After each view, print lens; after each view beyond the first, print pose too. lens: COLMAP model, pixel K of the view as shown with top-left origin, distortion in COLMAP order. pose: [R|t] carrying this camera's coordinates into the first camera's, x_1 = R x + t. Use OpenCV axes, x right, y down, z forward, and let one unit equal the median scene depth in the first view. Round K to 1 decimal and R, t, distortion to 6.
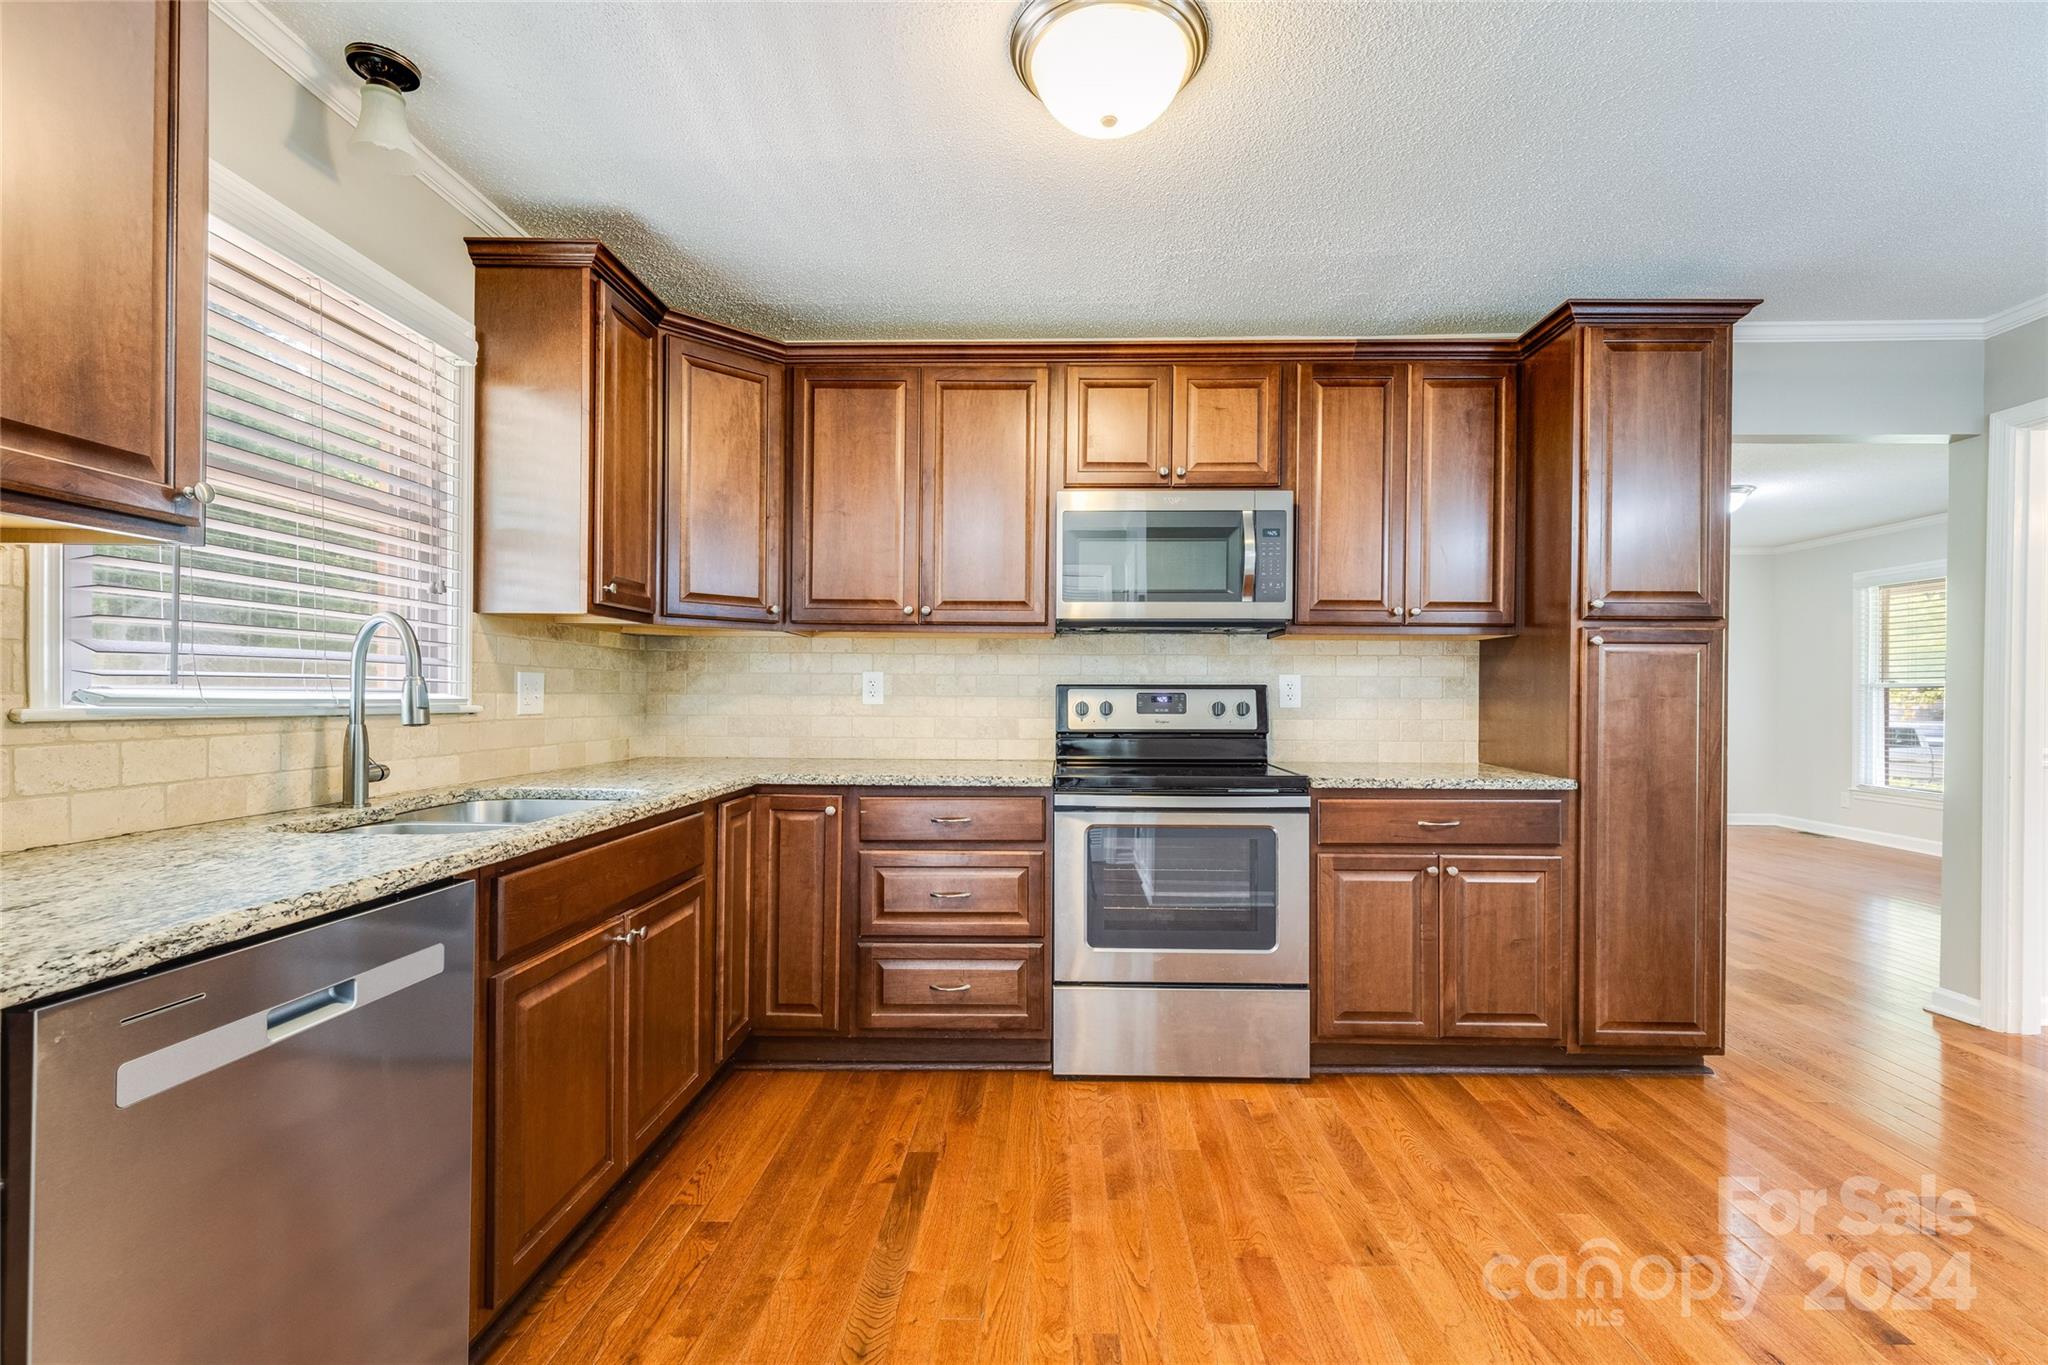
lens RADIAL K [[935.3, 0, 1029.6], [0, 935.3, 697.6], [0, 0, 1]] dist [0.017375, -0.001693]
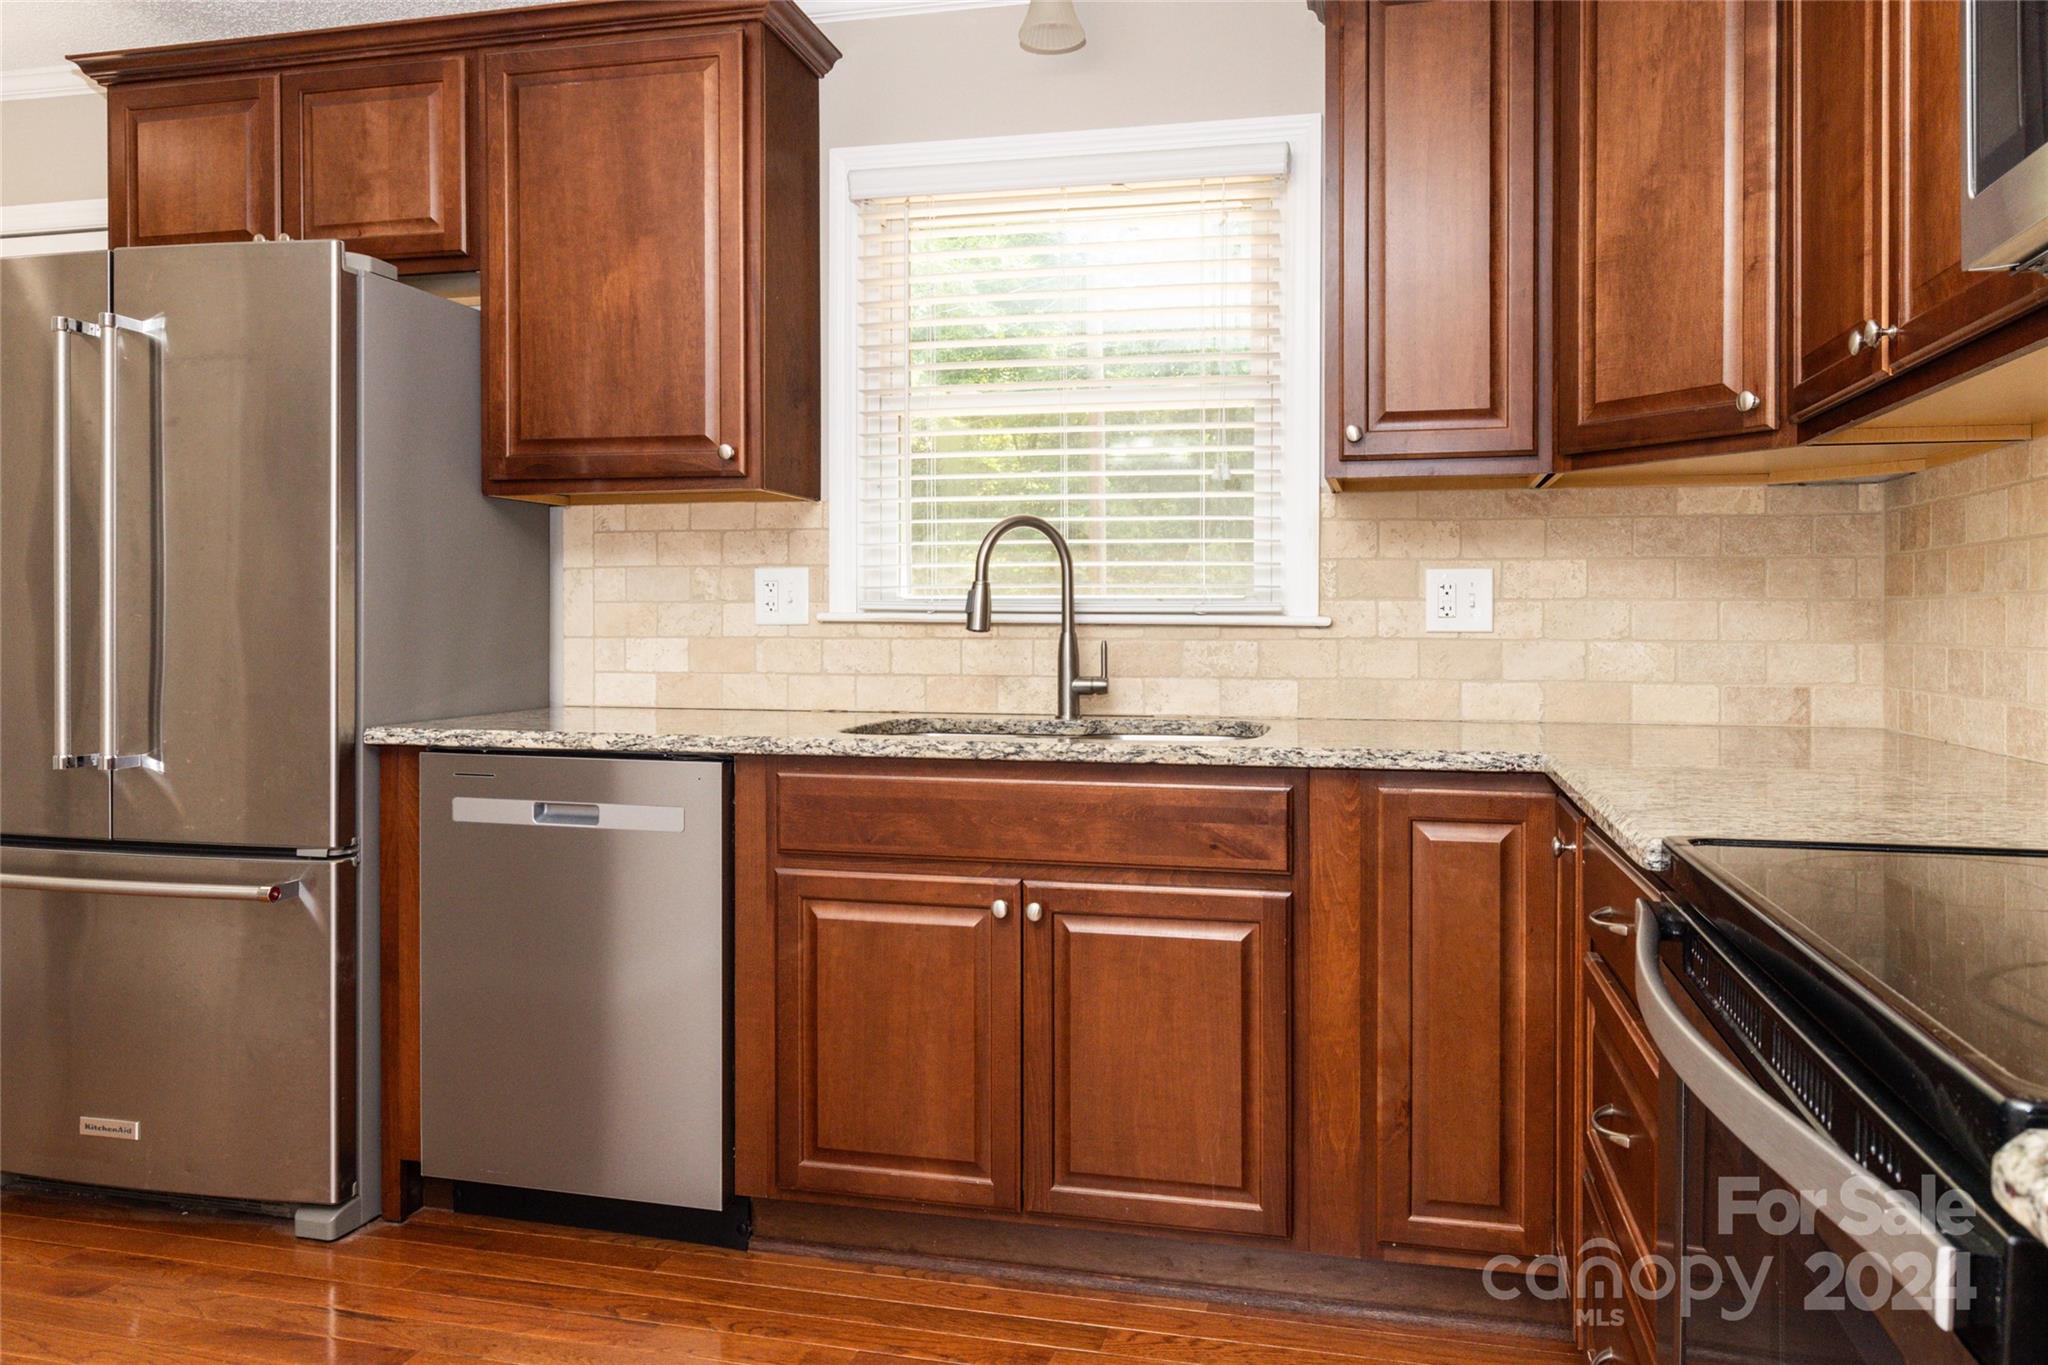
lens RADIAL K [[1469.5, 0, 1051.5], [0, 1469.5, 632.8], [0, 0, 1]] dist [0.002592, 0.008205]
pose [[-0.211076, -0.001351, -0.977469, 0.546552], [-0.006911, 0.999976, 0.000110, 0.020614], [0.977445, 0.006779, -0.211080, 0.940353]]
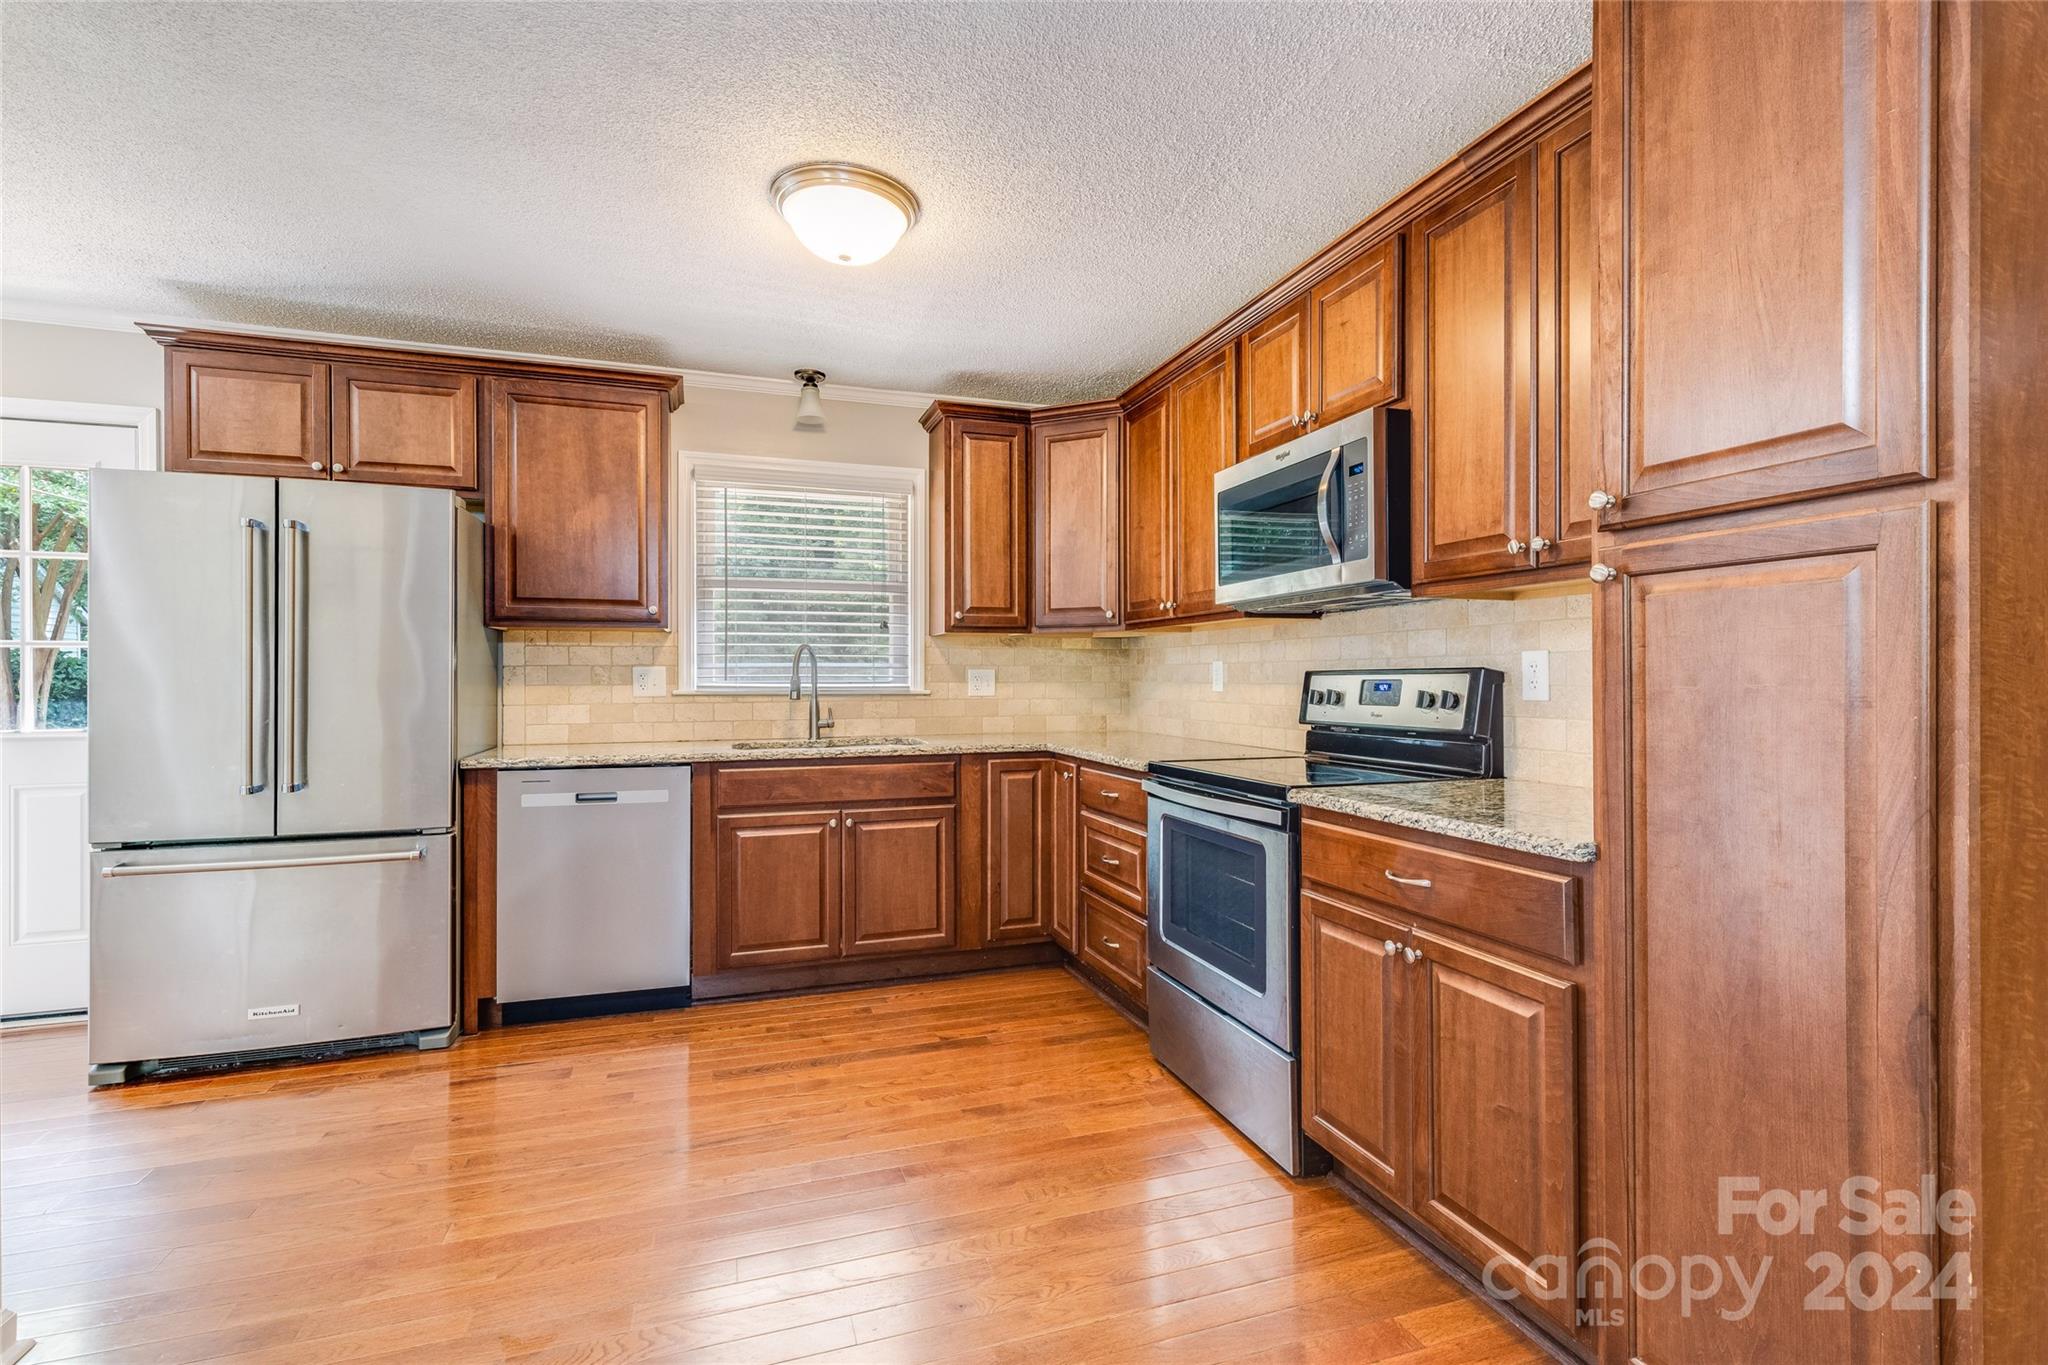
lens RADIAL K [[935.3, 0, 1043.8], [0, 935.3, 681.0], [0, 0, 1]] dist [0.017375, -0.001693]
pose [[0.348278, -0.003994, -0.937383, 0.984903], [0.001748, 0.999992, -0.003611, -0.001499], [0.937390, -0.000381, 0.348282, 0.549182]]
